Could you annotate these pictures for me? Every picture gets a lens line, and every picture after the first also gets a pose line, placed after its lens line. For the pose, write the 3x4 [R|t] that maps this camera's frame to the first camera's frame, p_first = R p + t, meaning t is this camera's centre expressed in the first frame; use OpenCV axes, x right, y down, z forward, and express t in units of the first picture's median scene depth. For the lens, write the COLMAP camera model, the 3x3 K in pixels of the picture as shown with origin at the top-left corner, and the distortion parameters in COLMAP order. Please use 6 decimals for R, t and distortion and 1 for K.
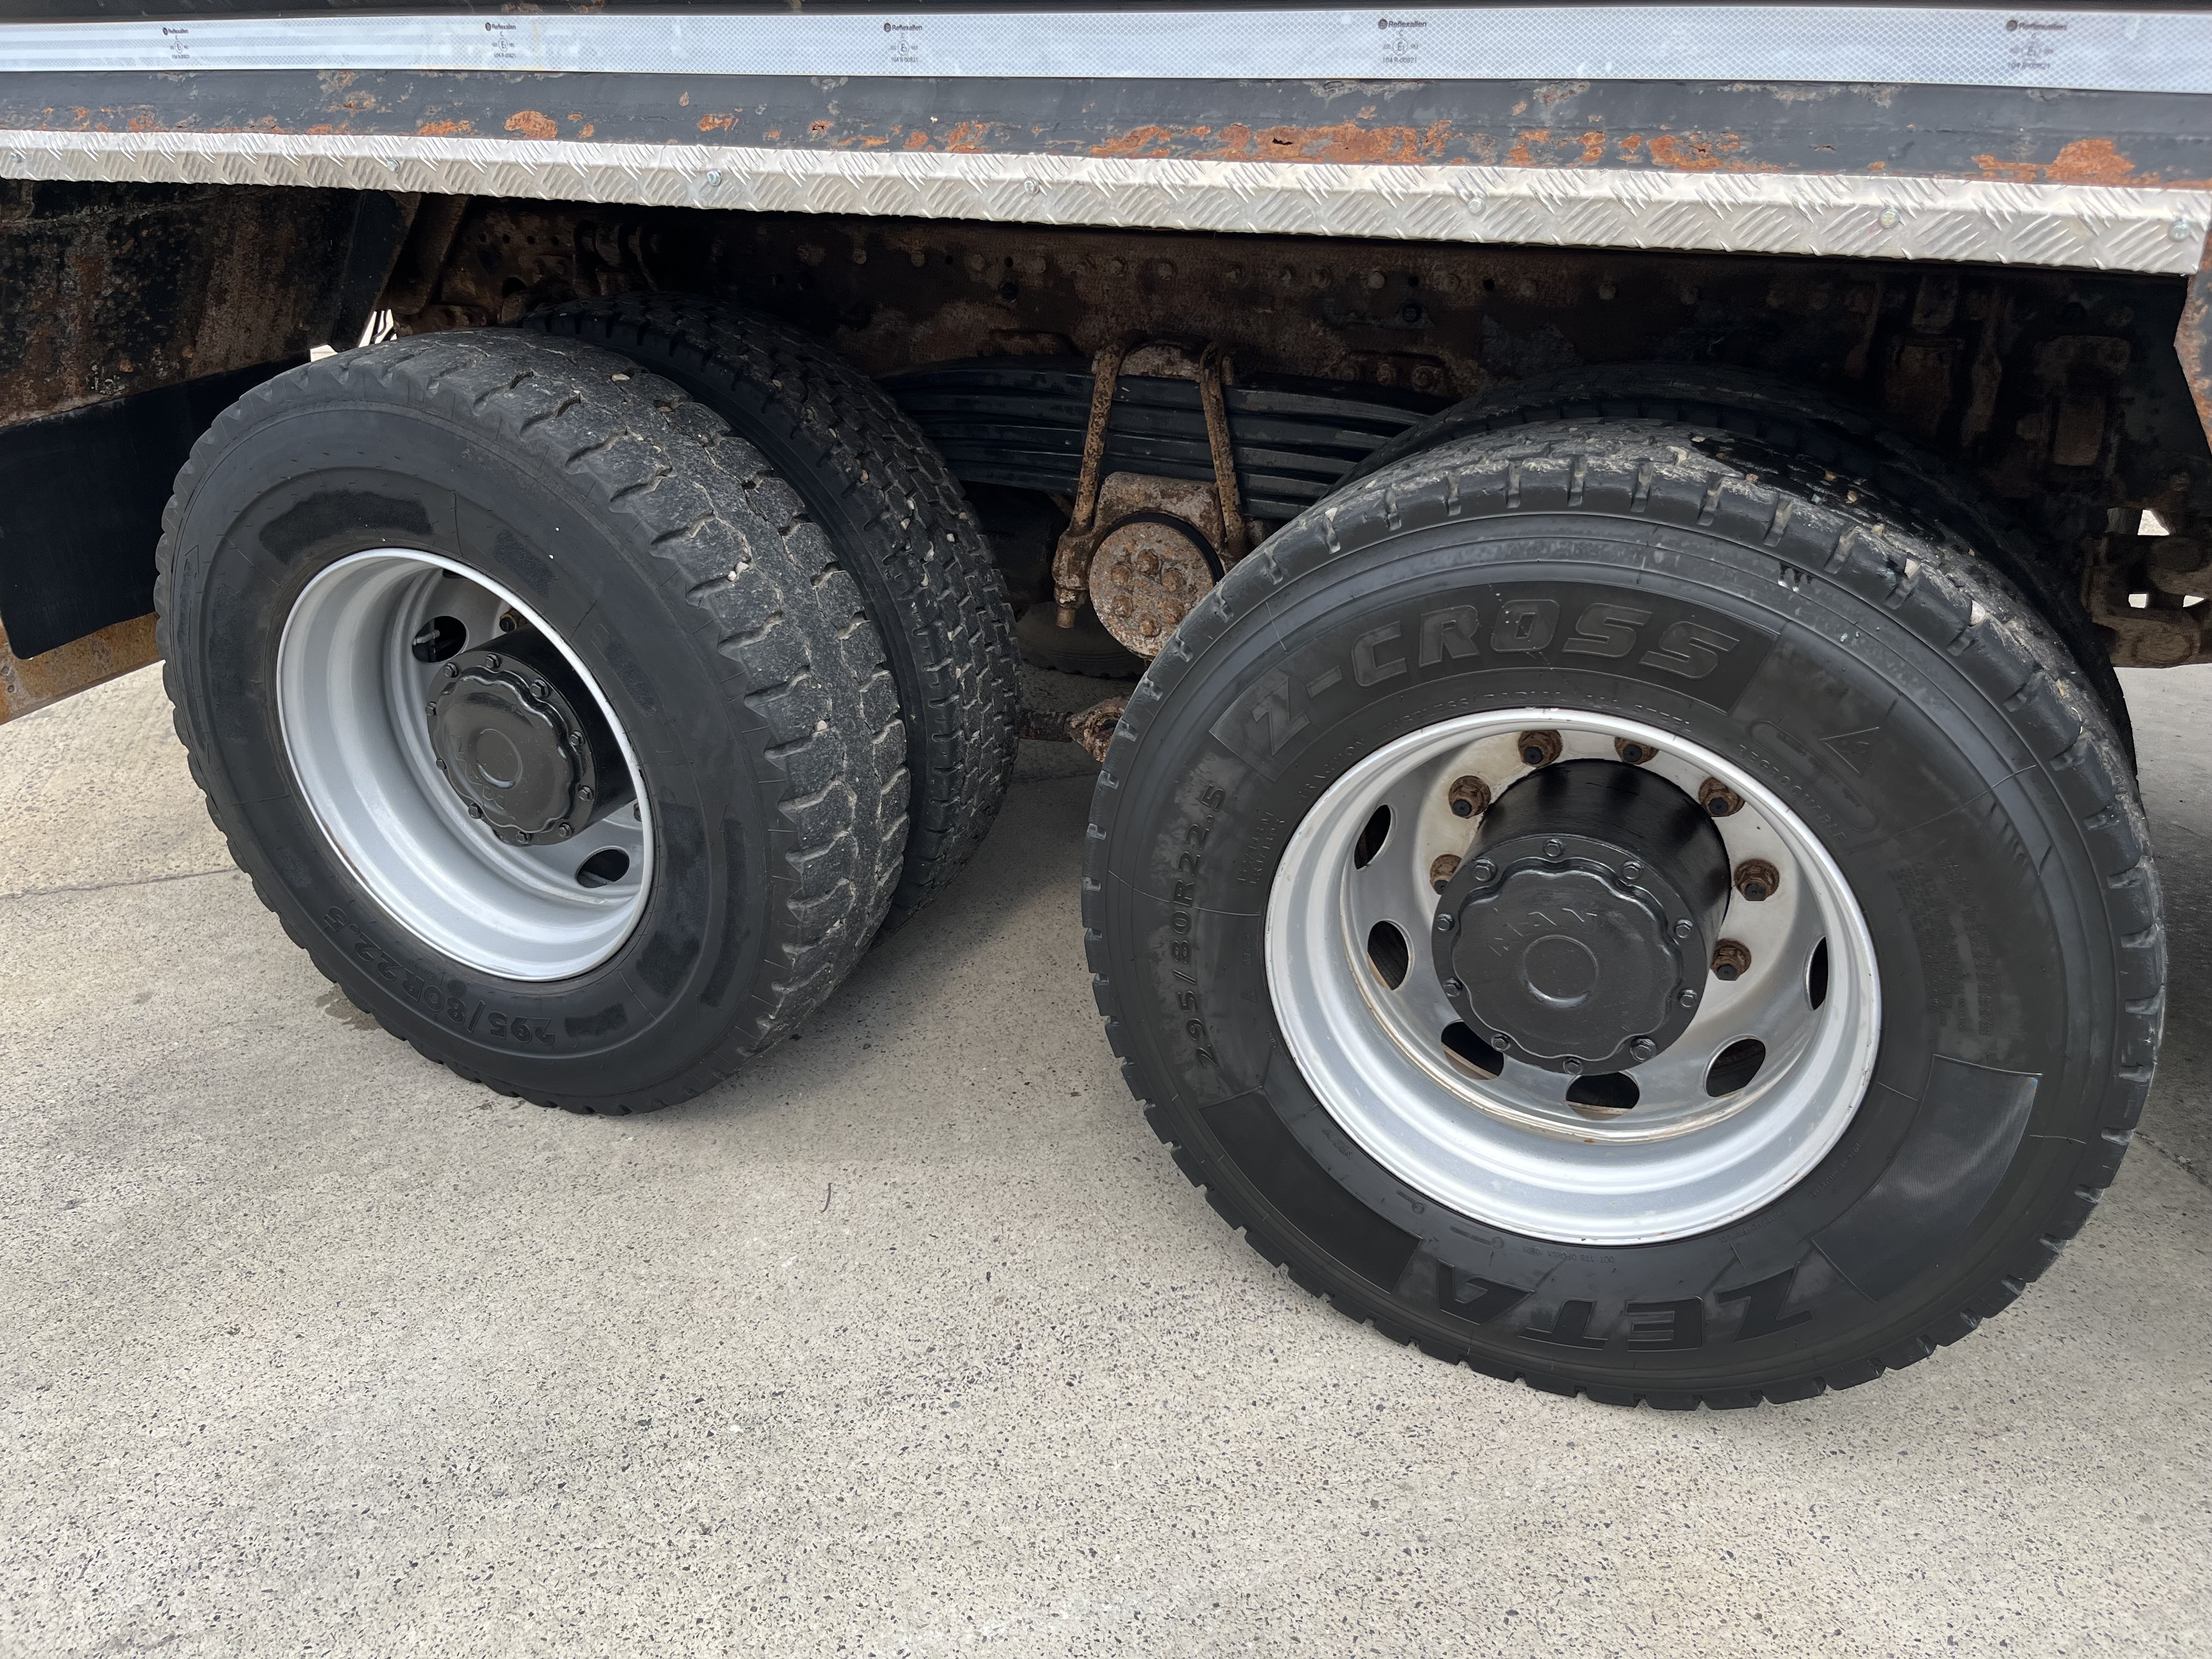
lens RADIAL K [[1368.9, 0, 1082.4], [0, 1368.9, 827.7], [0, 0, 1]] dist [0.029260, -0.113920]
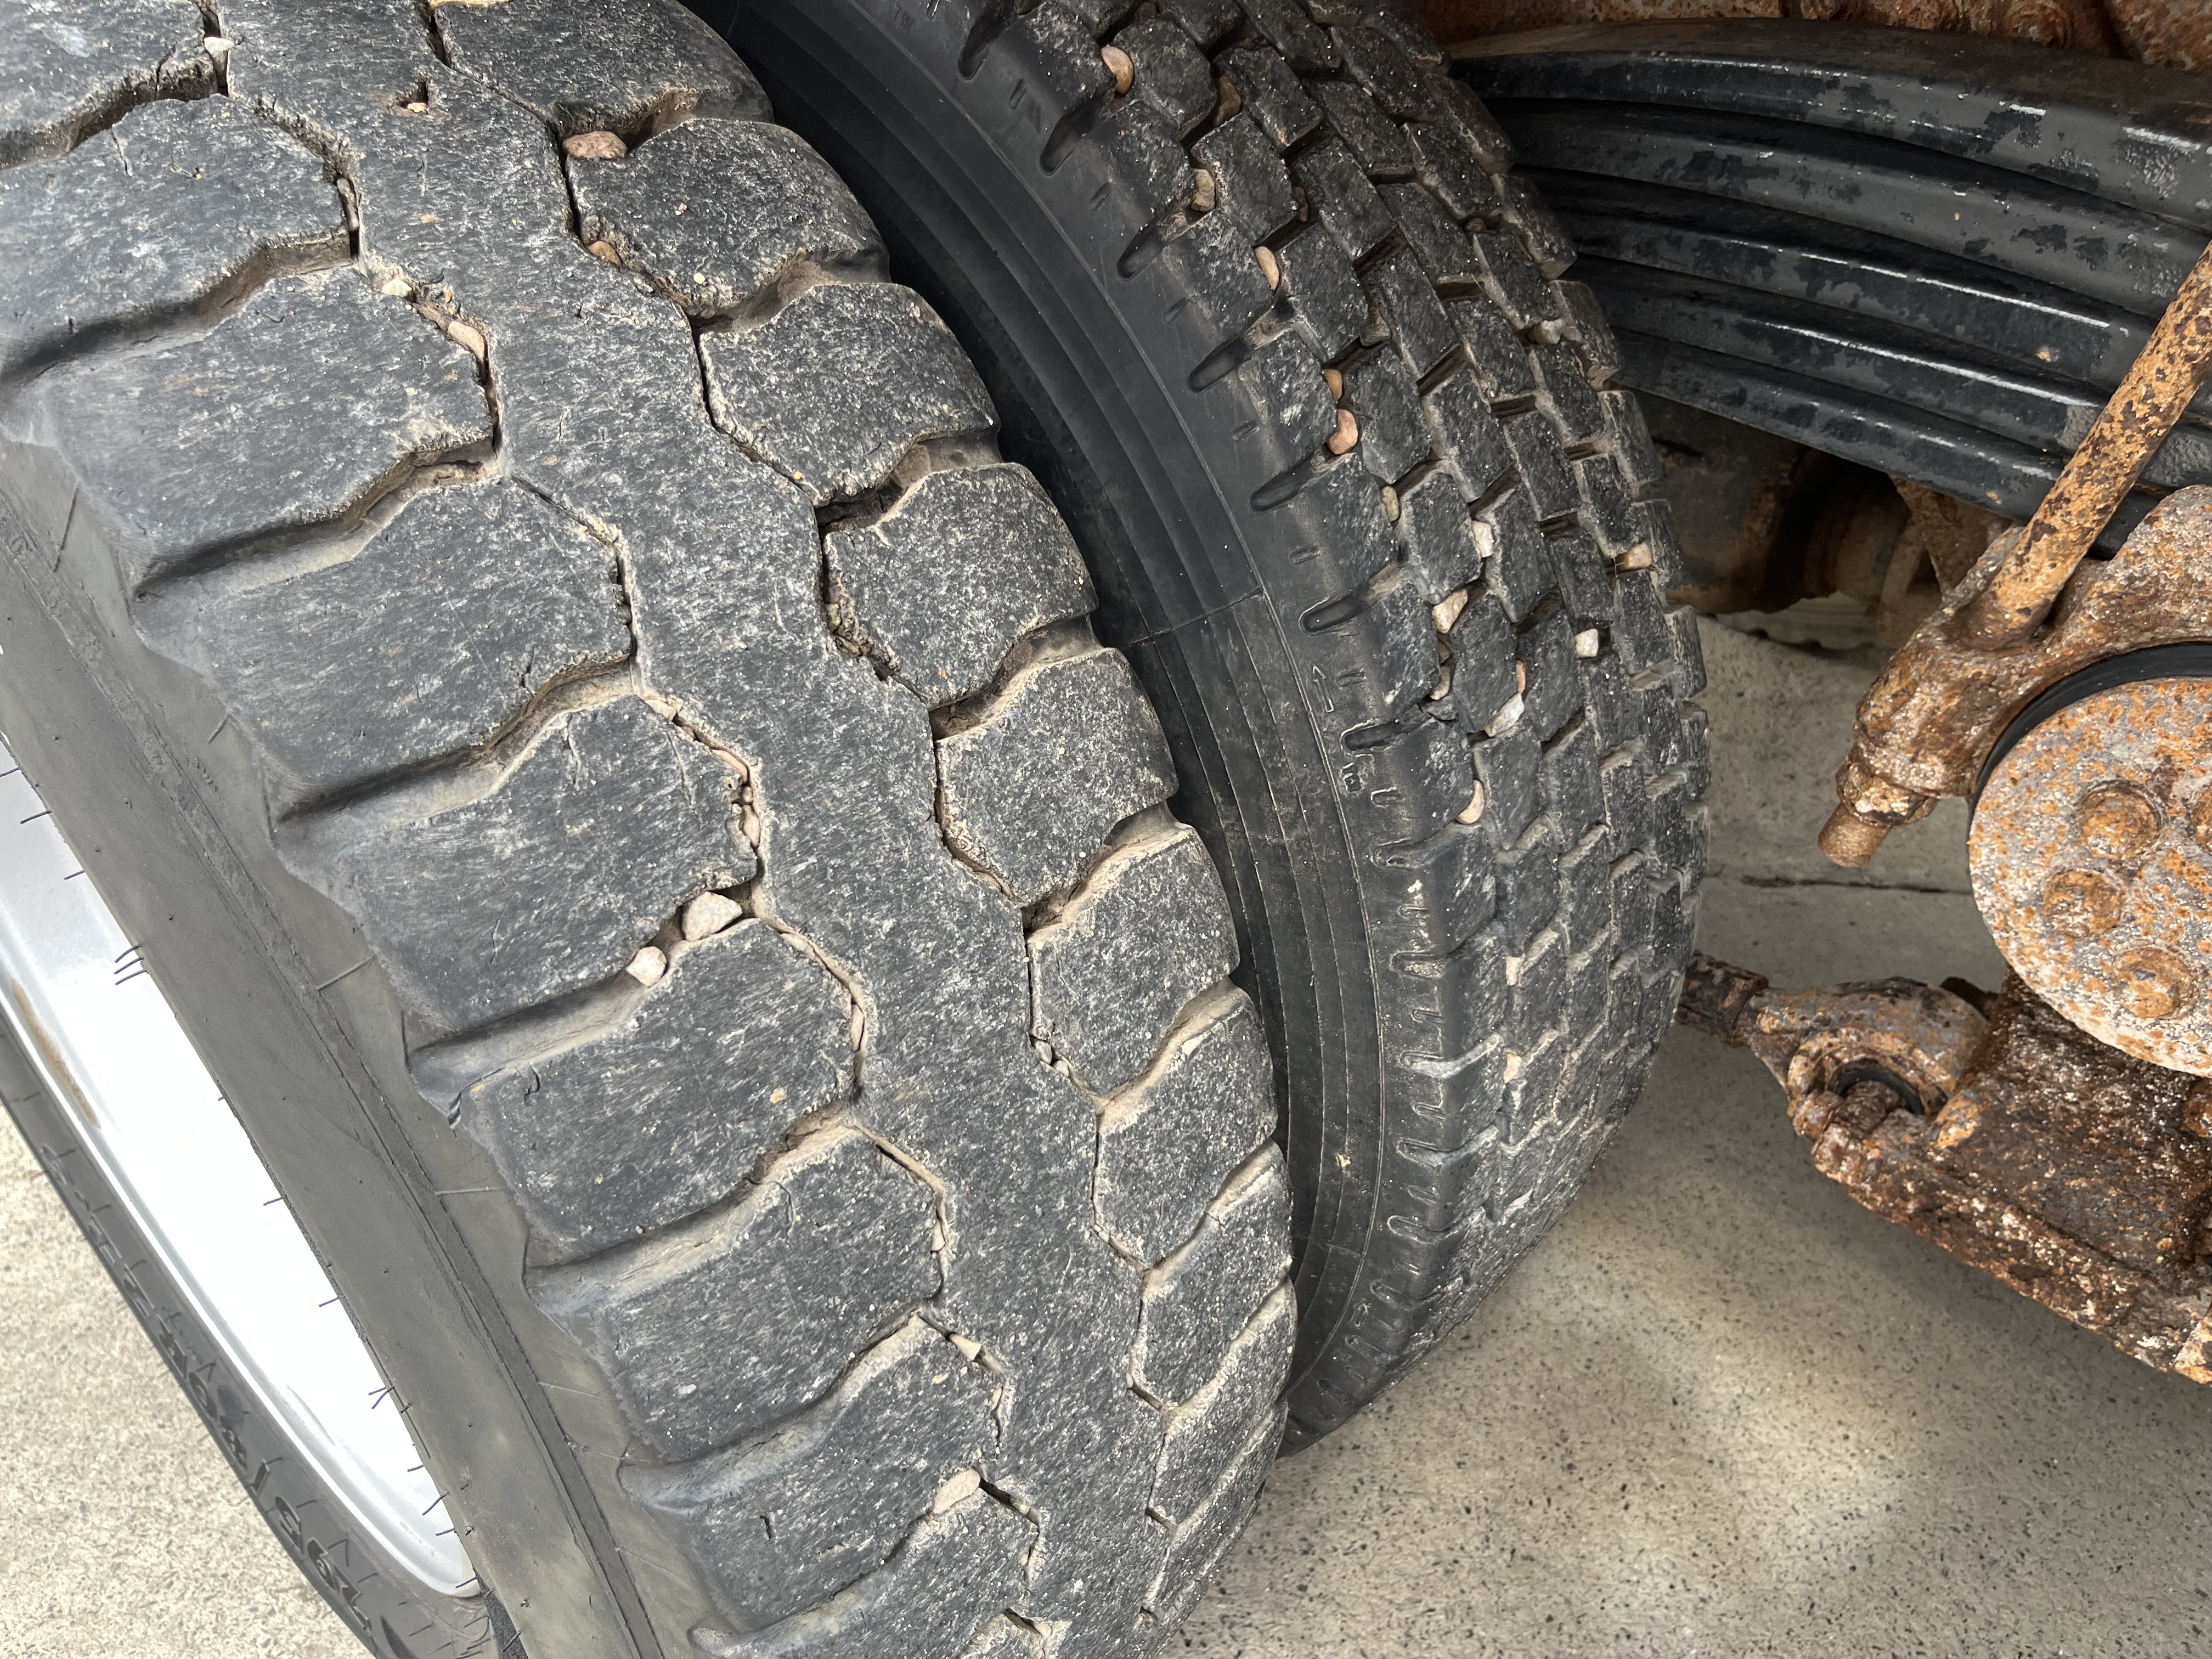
lens RADIAL K [[1655.8, 0, 1099.2], [0, 1655.8, 856.0], [0, 0, 1]] dist [0.043296, -0.078842]
pose [[0.941484, 0.225631, -0.250399, -0.093736], [-0.182556, 0.965843, 0.183906, -0.211019], [0.283341, -0.127433, 0.950515, 0.600785]]
